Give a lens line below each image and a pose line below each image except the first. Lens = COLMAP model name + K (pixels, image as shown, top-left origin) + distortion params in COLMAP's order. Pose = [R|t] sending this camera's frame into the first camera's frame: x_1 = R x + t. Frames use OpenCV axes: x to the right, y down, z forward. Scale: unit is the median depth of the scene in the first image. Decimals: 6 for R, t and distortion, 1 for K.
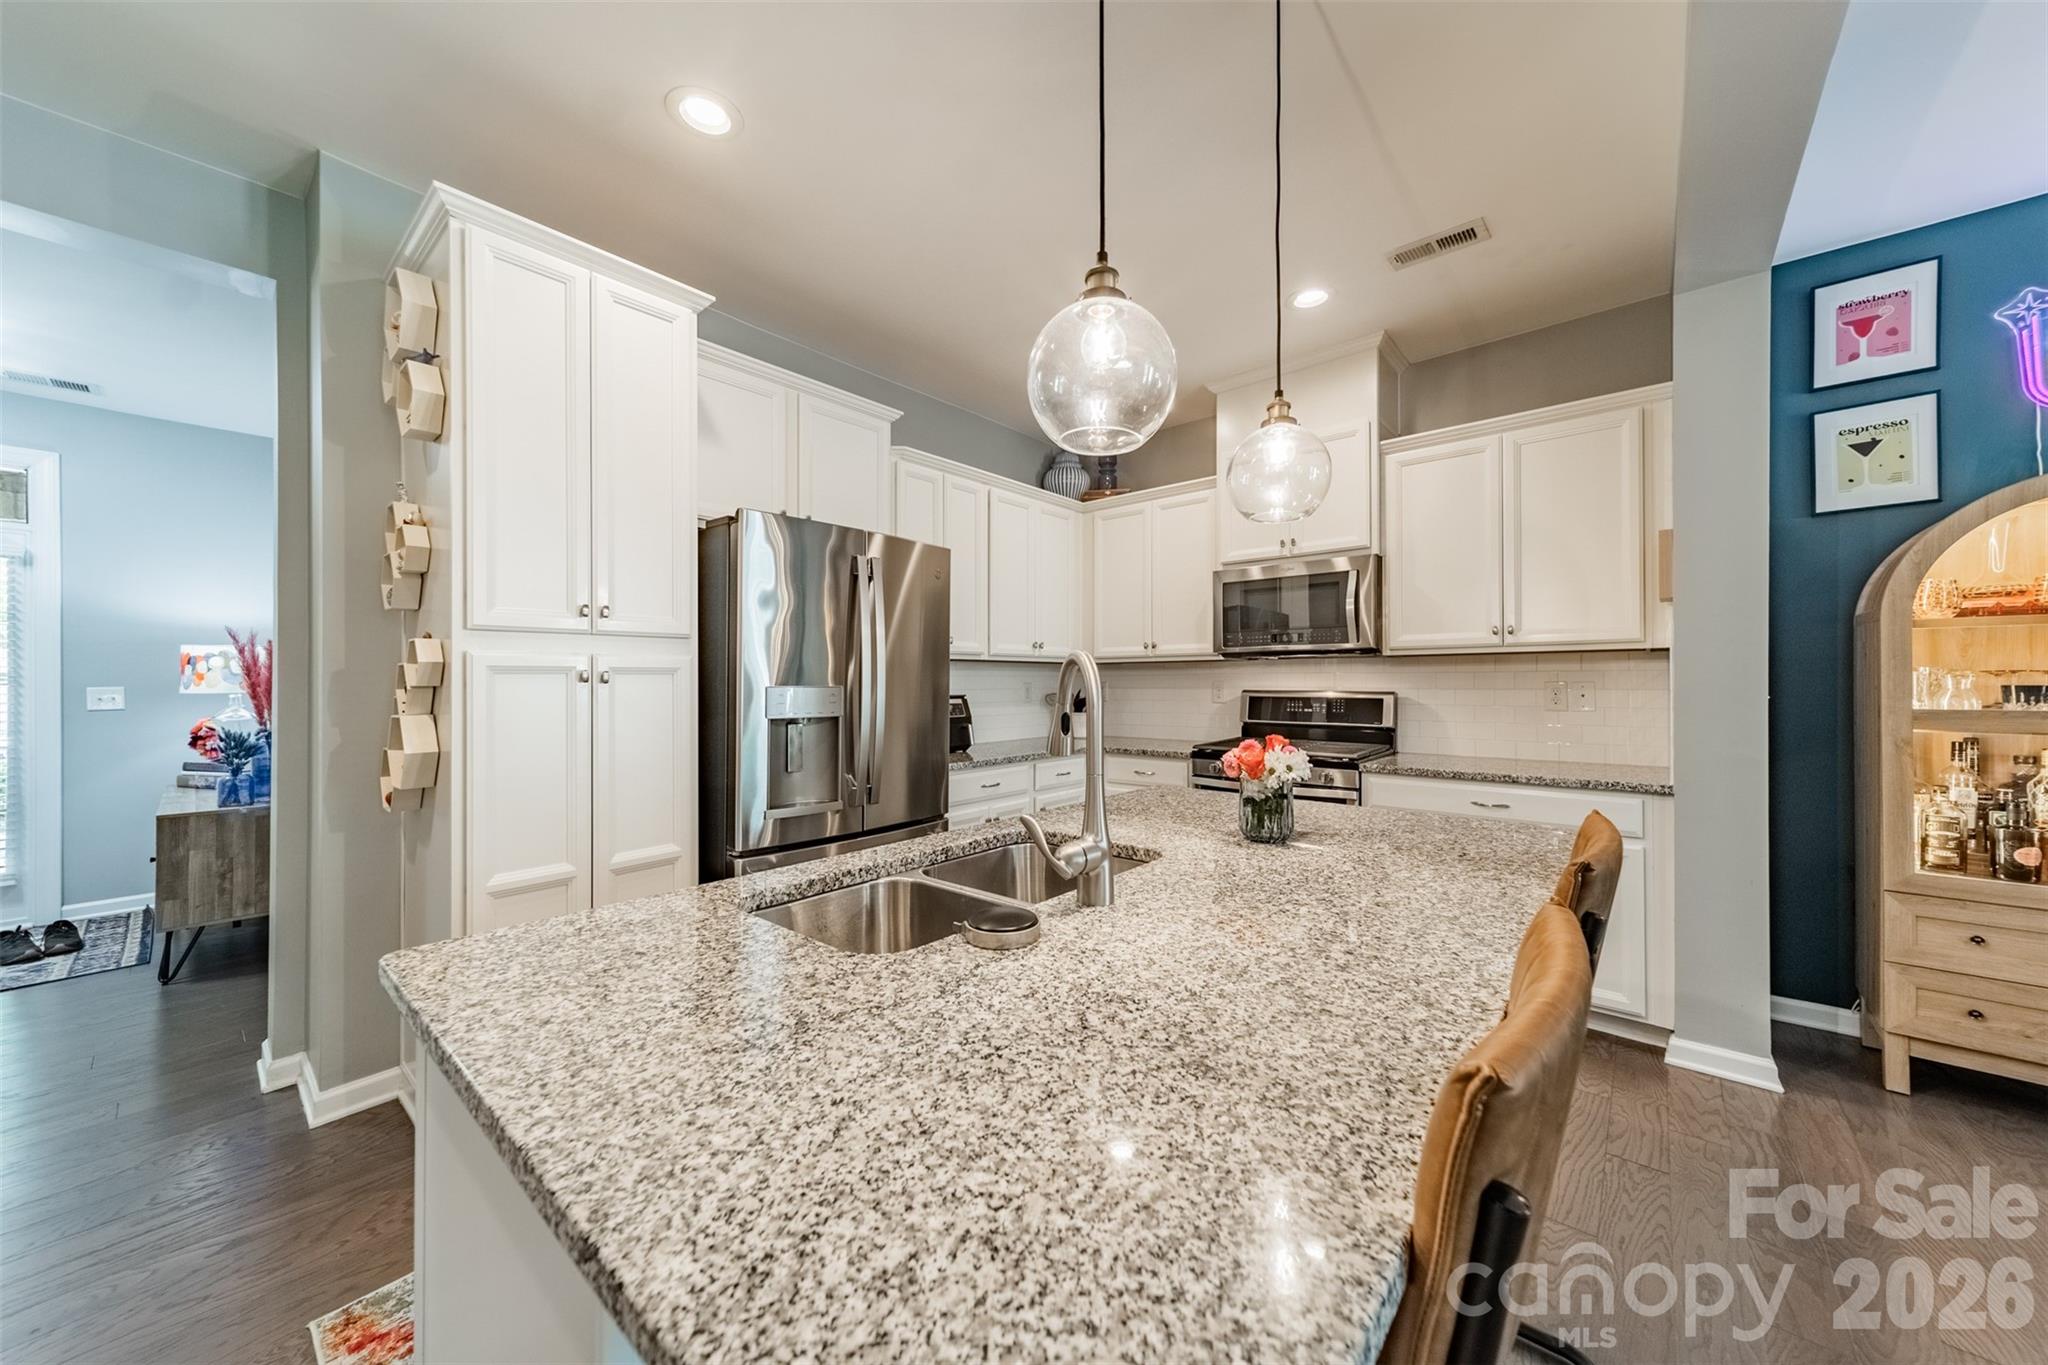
lens RADIAL K [[723.7, 0, 1035.1], [0, 723.7, 678.9], [0, 0, 1]] dist [0.006888, 0.000449]
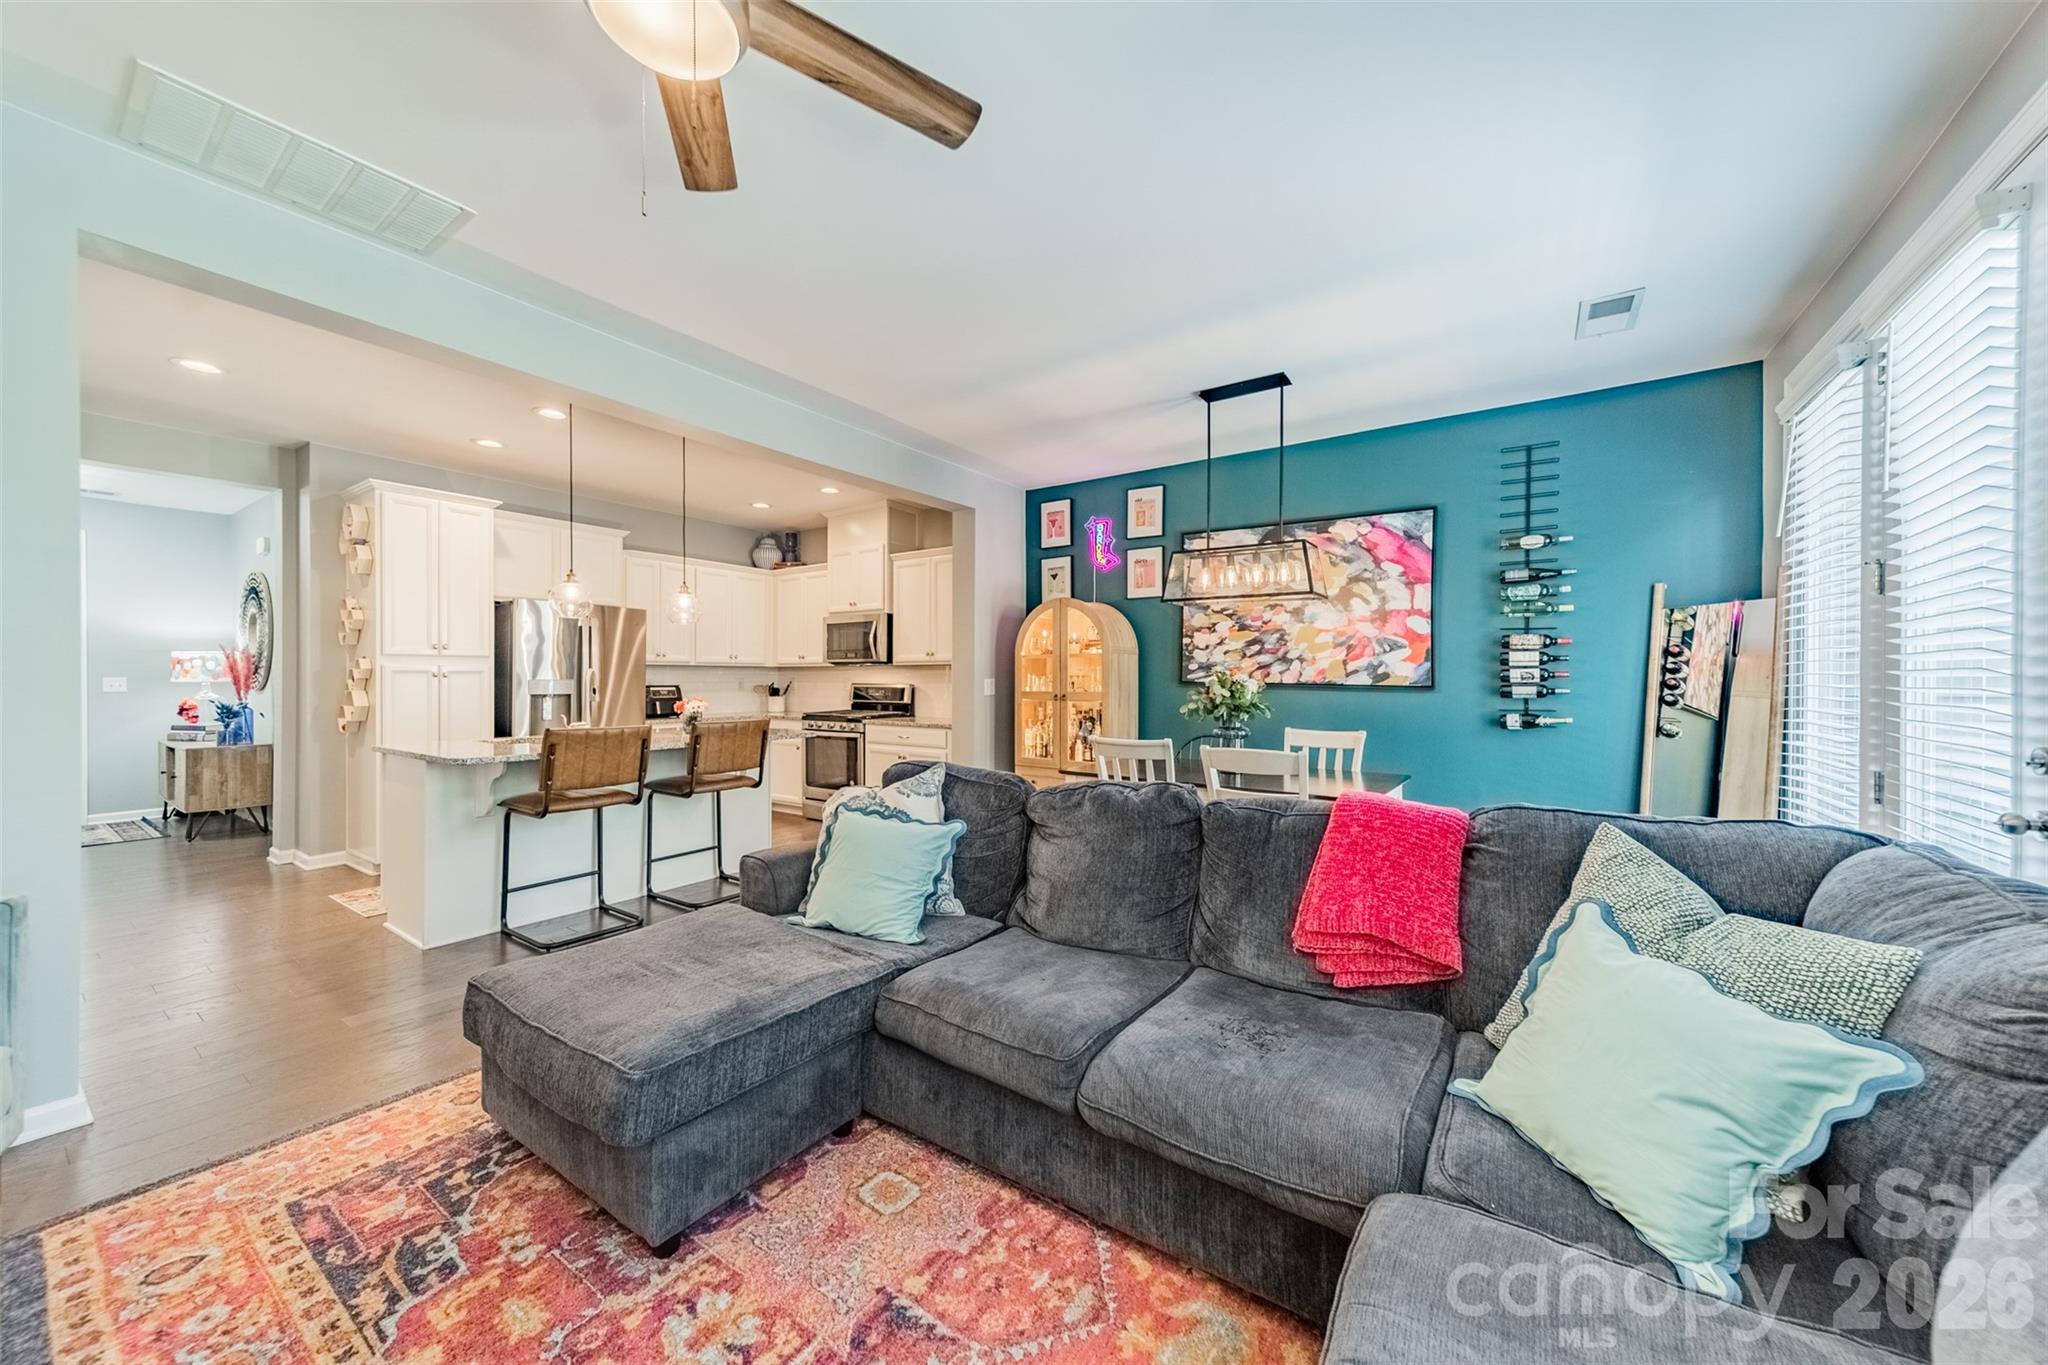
lens RADIAL K [[723.7, 0, 1037.7], [0, 723.7, 678.2], [0, 0, 1]] dist [0.006888, 0.000449]
pose [[0.994456, 0.005792, 0.104996, 0.973236], [-0.006242, 0.999973, 0.003957, -0.011658], [-0.104970, -0.004590, 0.994465, -1.406465]]
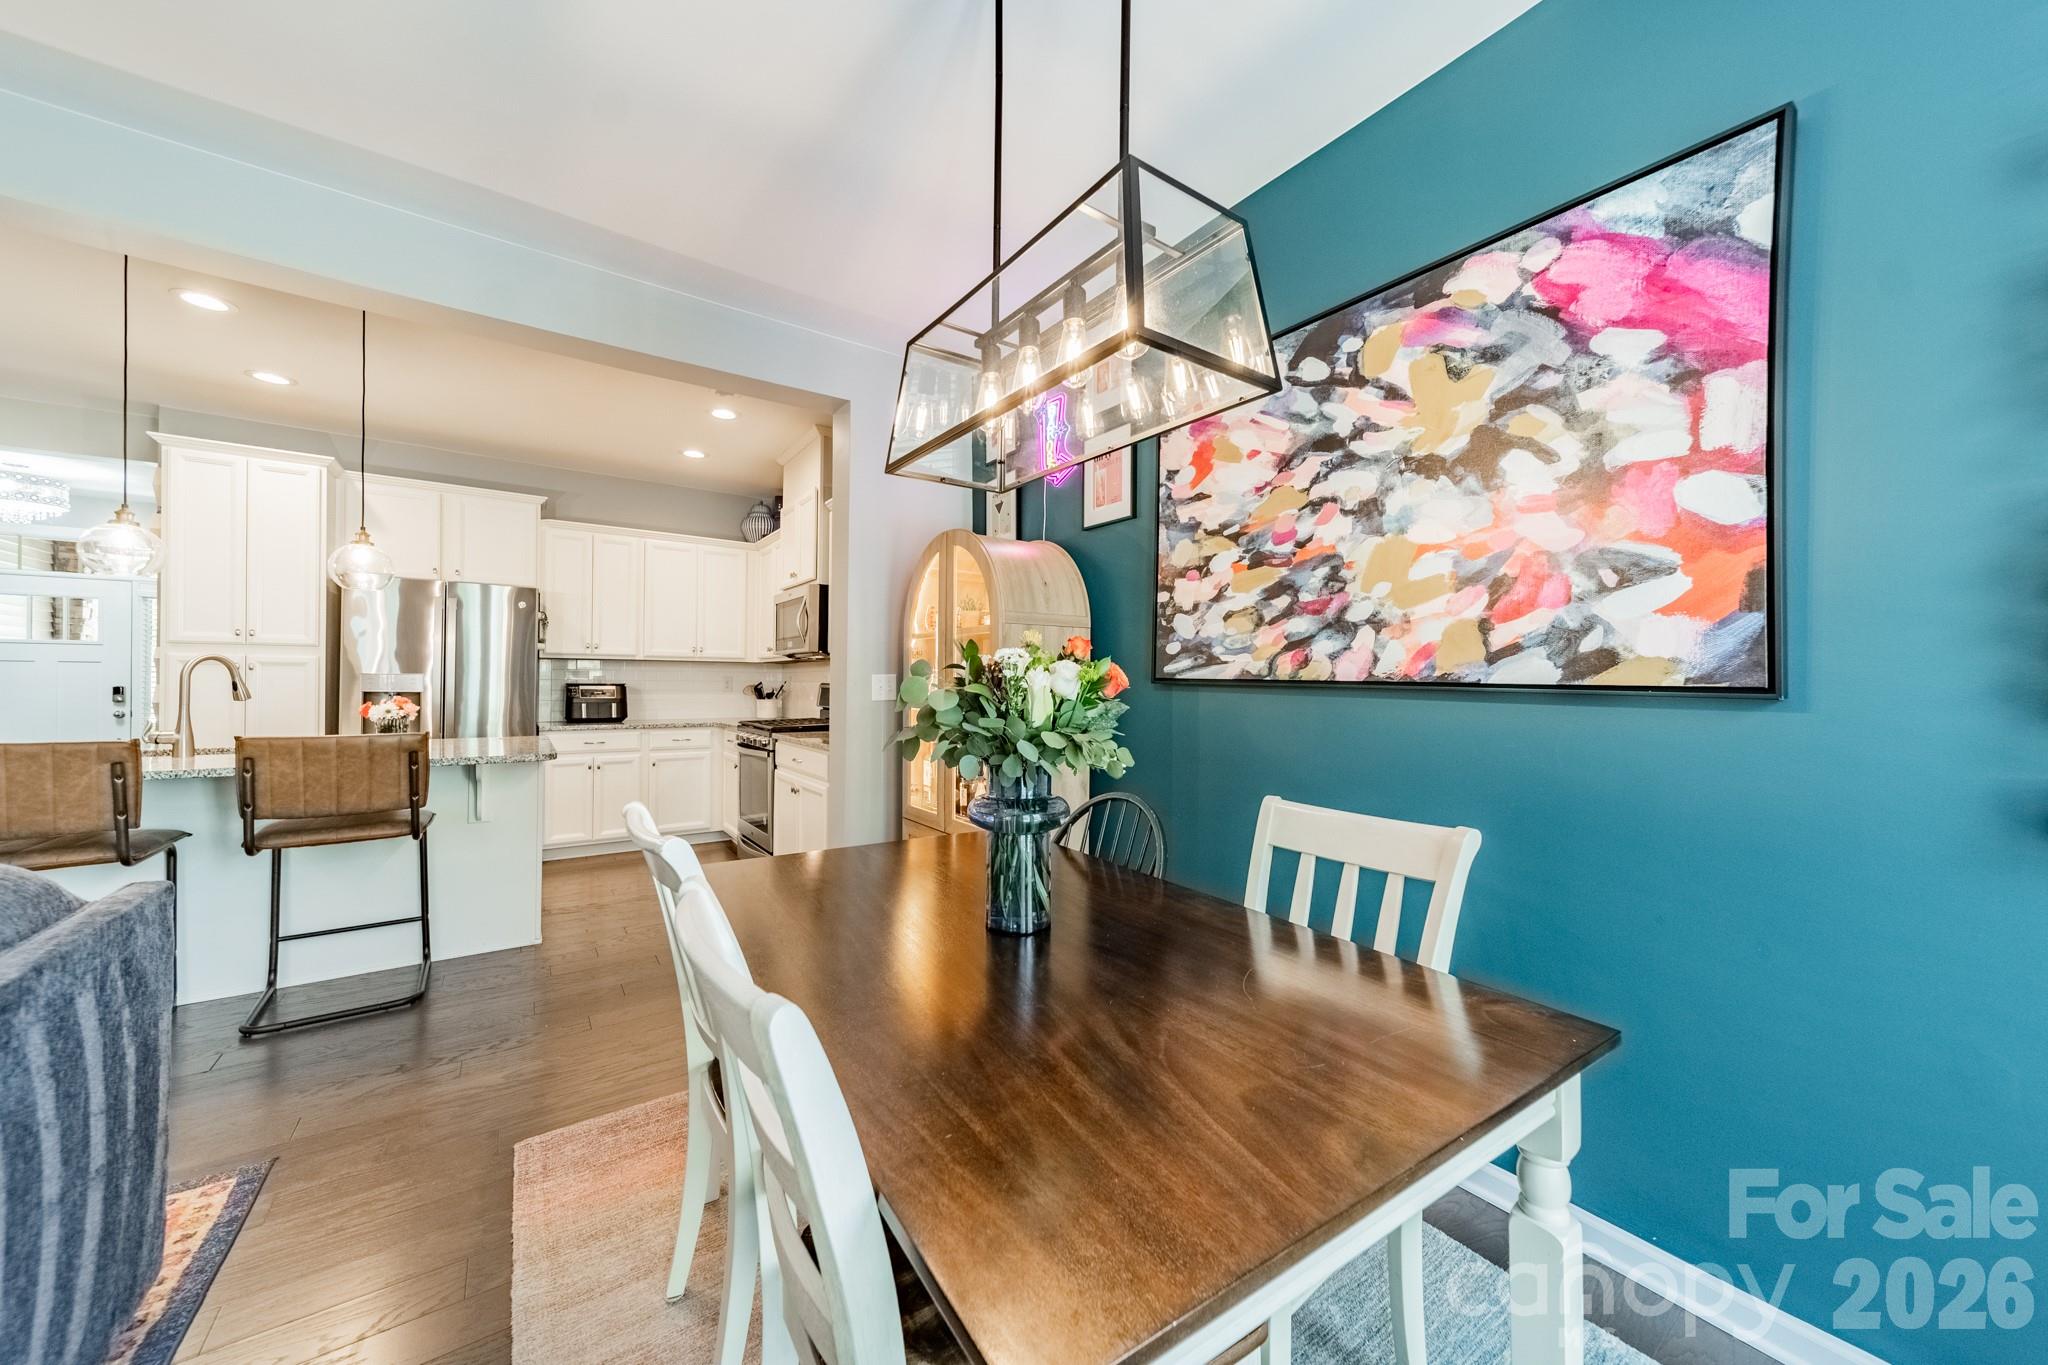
lens RADIAL K [[723.7, 0, 1039.1], [0, 723.7, 679.0], [0, 0, 1]] dist [0.006888, 0.000449]
pose [[0.970162, 0.009809, -0.242261, 1.765046], [-0.010260, 0.999947, -0.000601, 0.008864], [0.242242, 0.003069, 0.970211, -0.347157]]
